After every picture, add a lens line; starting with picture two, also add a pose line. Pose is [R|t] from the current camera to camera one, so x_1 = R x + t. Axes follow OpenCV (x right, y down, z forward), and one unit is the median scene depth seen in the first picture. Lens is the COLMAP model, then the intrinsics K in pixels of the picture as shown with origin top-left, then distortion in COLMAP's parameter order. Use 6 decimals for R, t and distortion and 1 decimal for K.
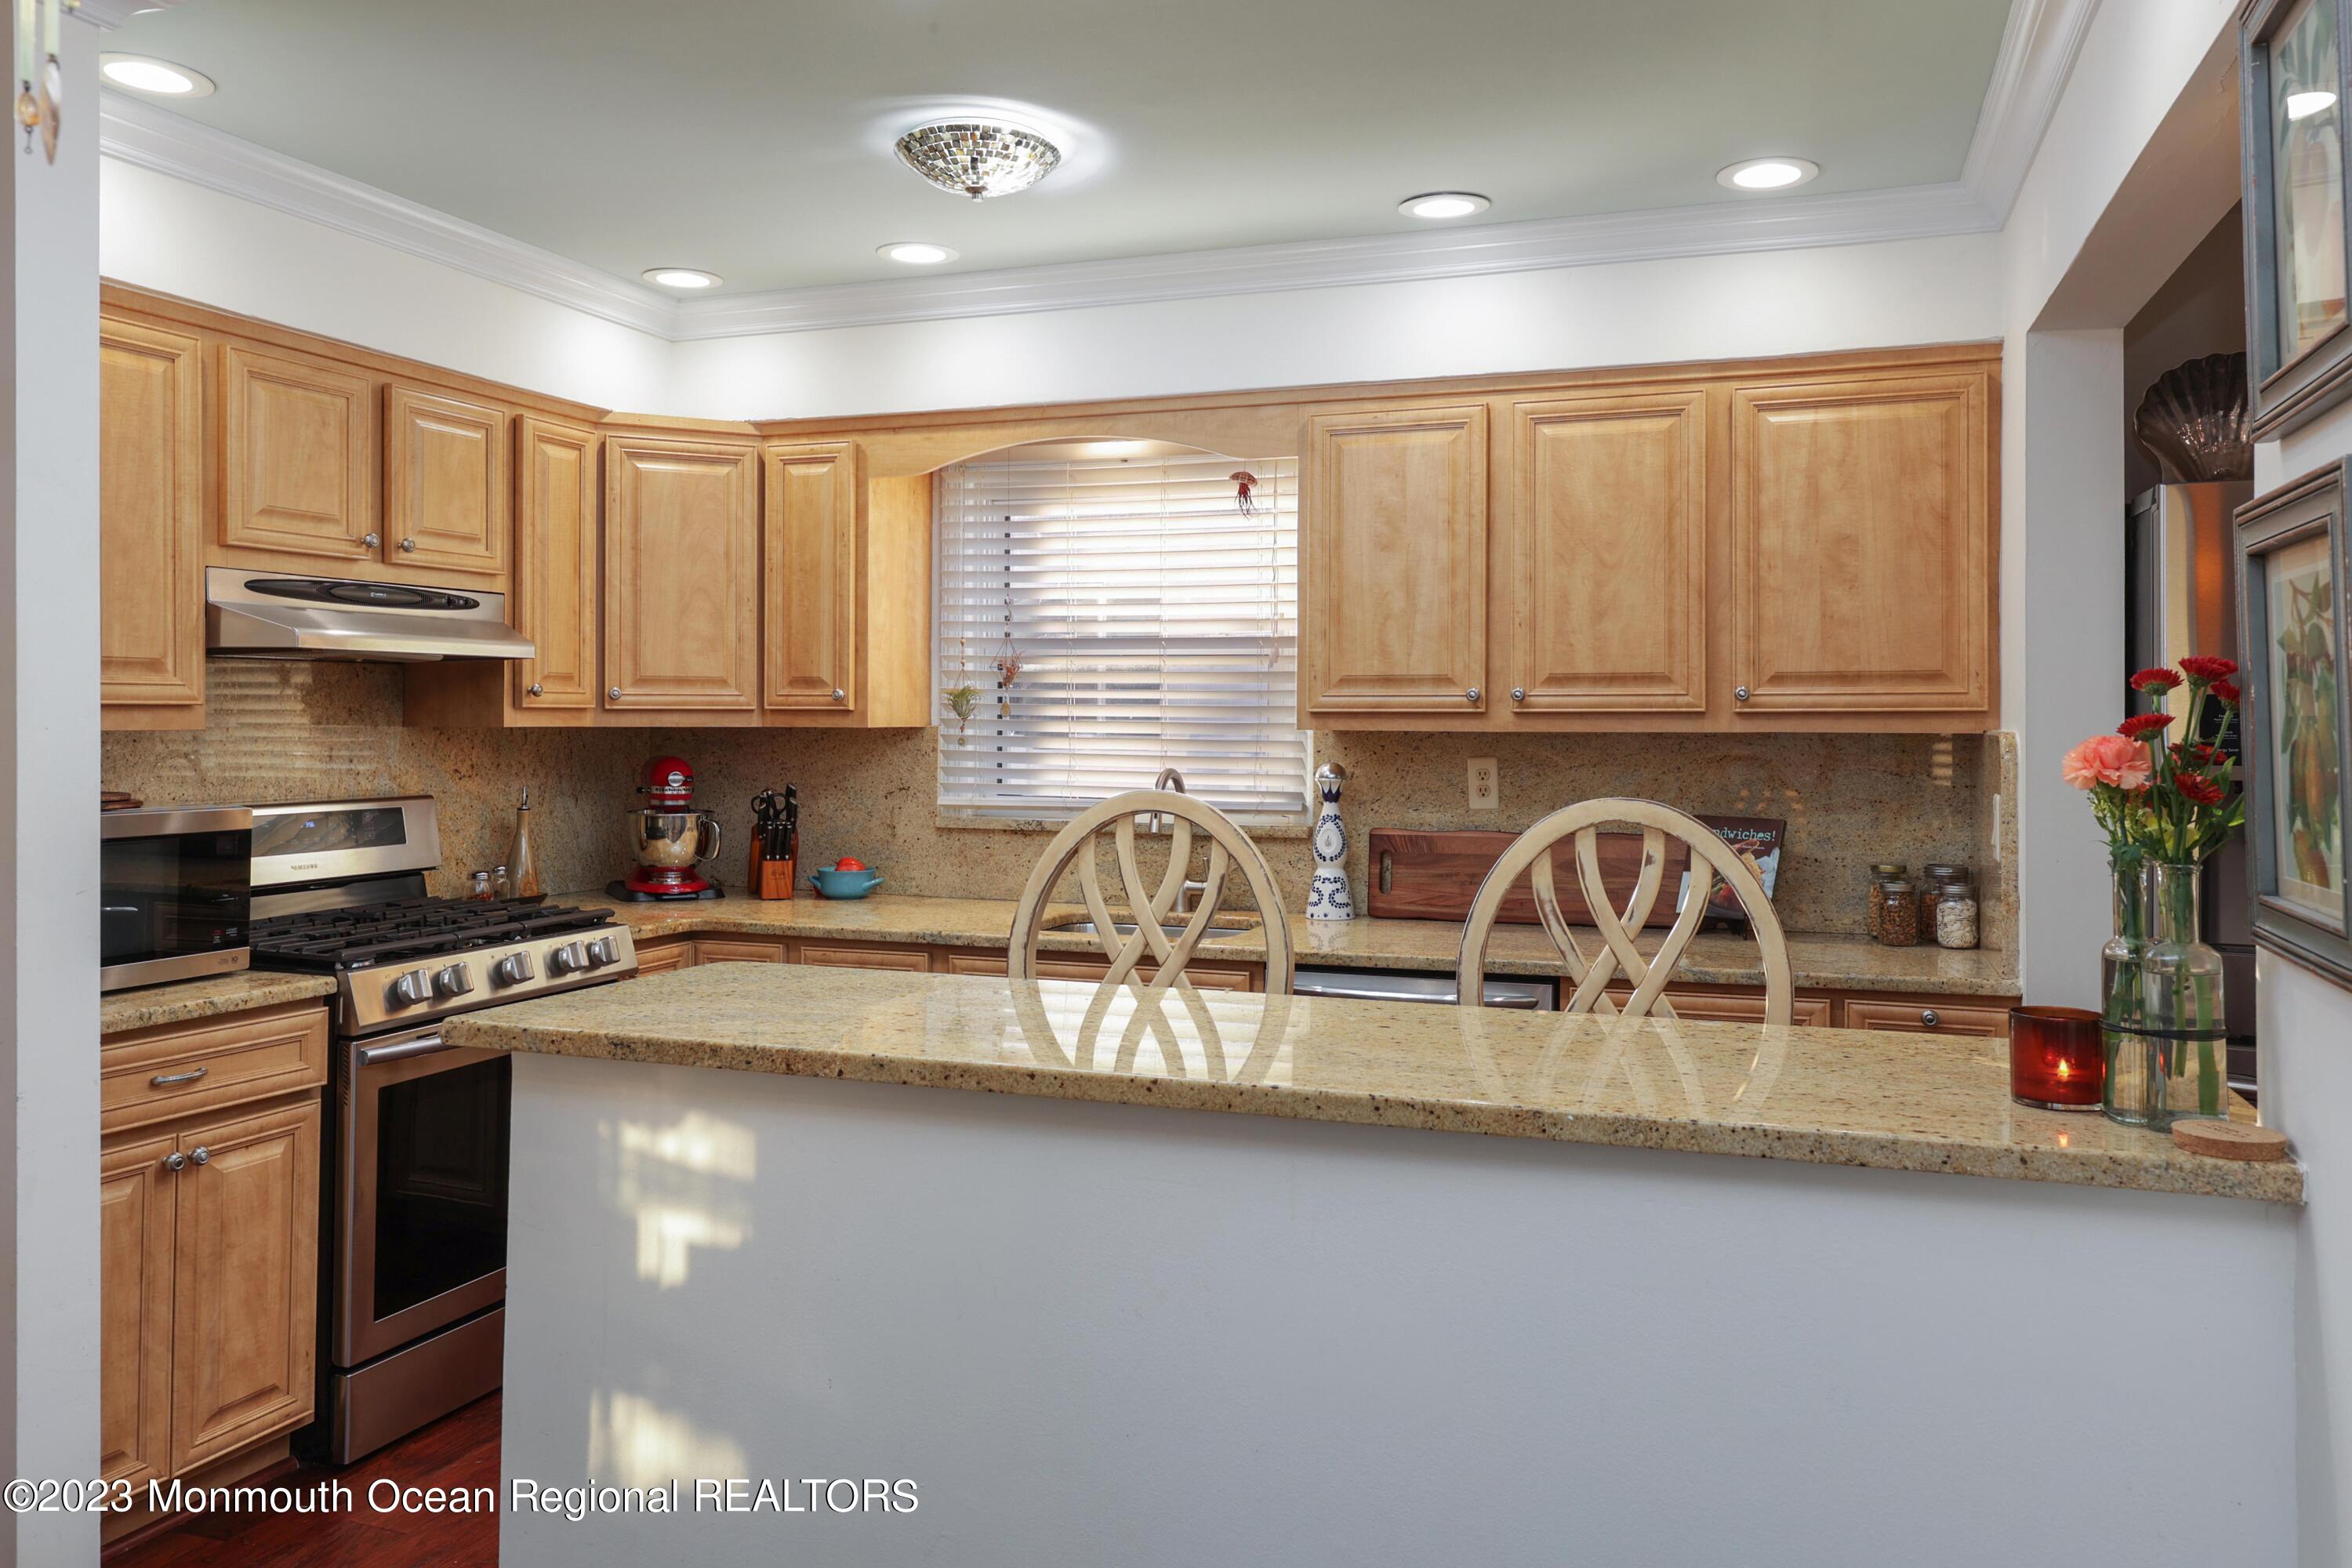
lens RADIAL K [[1691.7, 0, 1198.9], [0, 1691.7, 717.9], [0, 0, 1]] dist [0.006361, 0.000418]
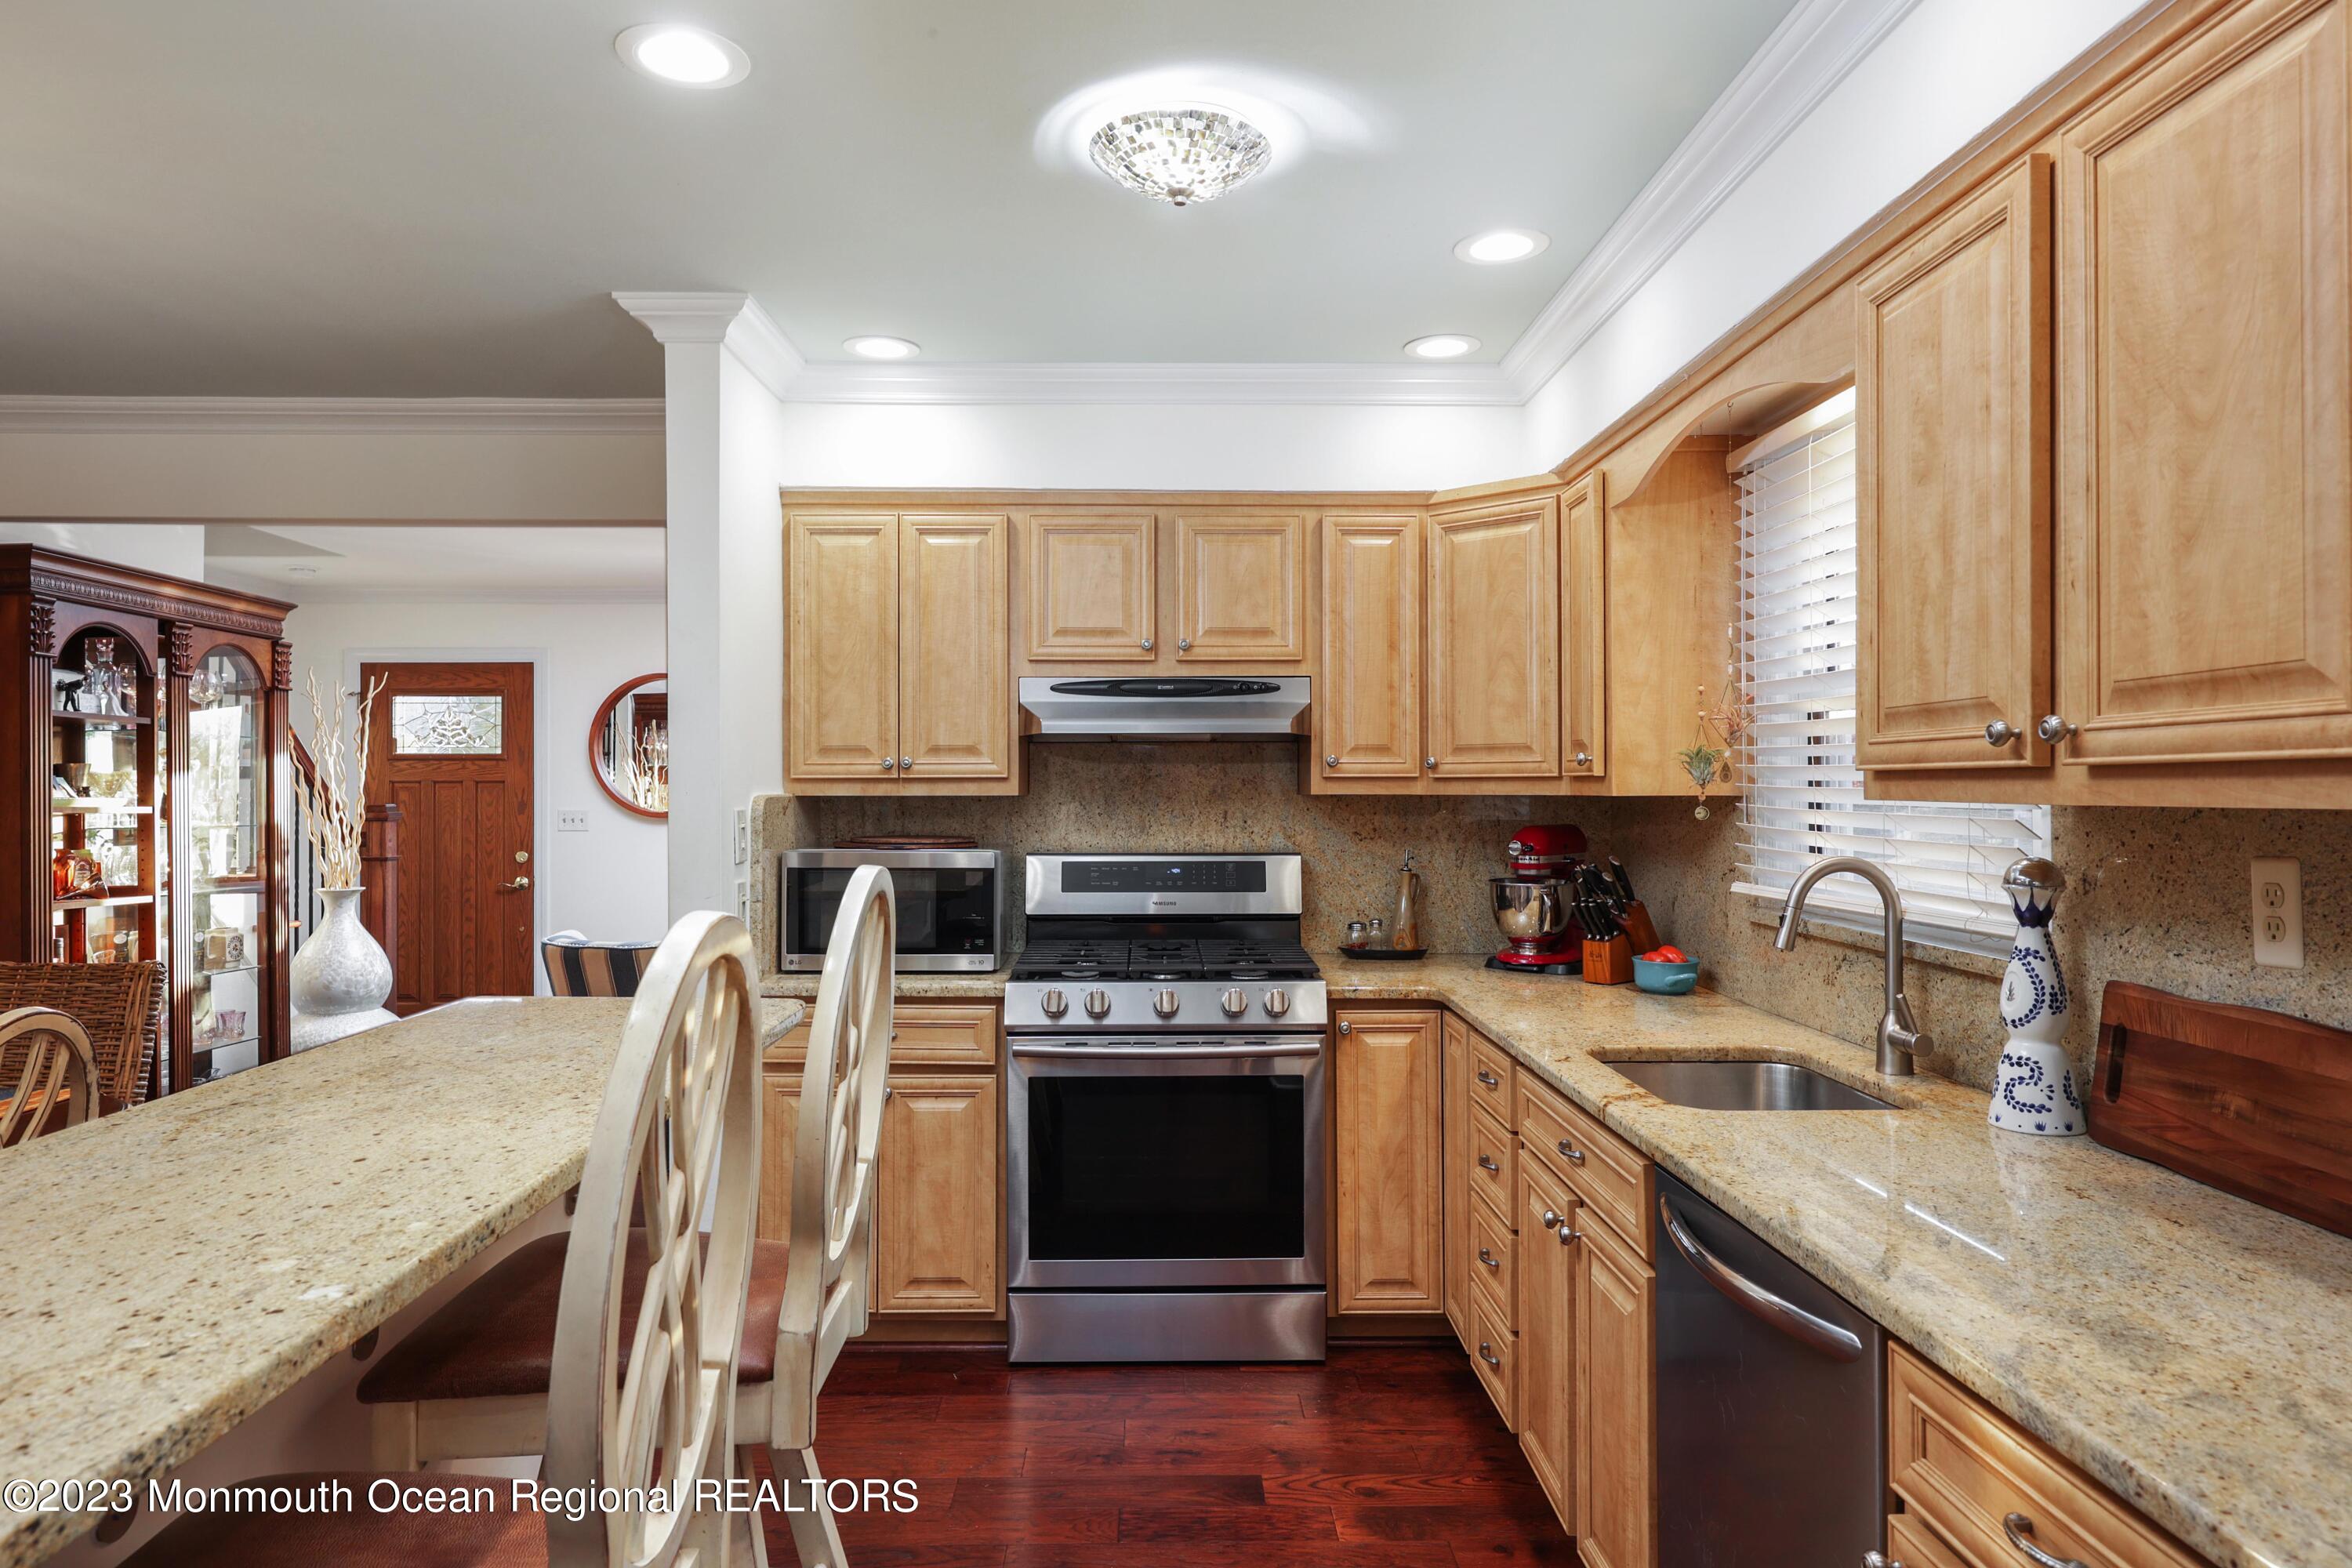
lens RADIAL K [[1449.7, 0, 1172.5], [0, 1449.7, 780.3], [0, 0, 1]] dist [0.000547, -0.000909]
pose [[0.346008, -0.008365, -0.938194, 0.475121], [0.001653, 0.999964, -0.008306, 0.003842], [0.938230, 0.001323, 0.346009, 0.596199]]
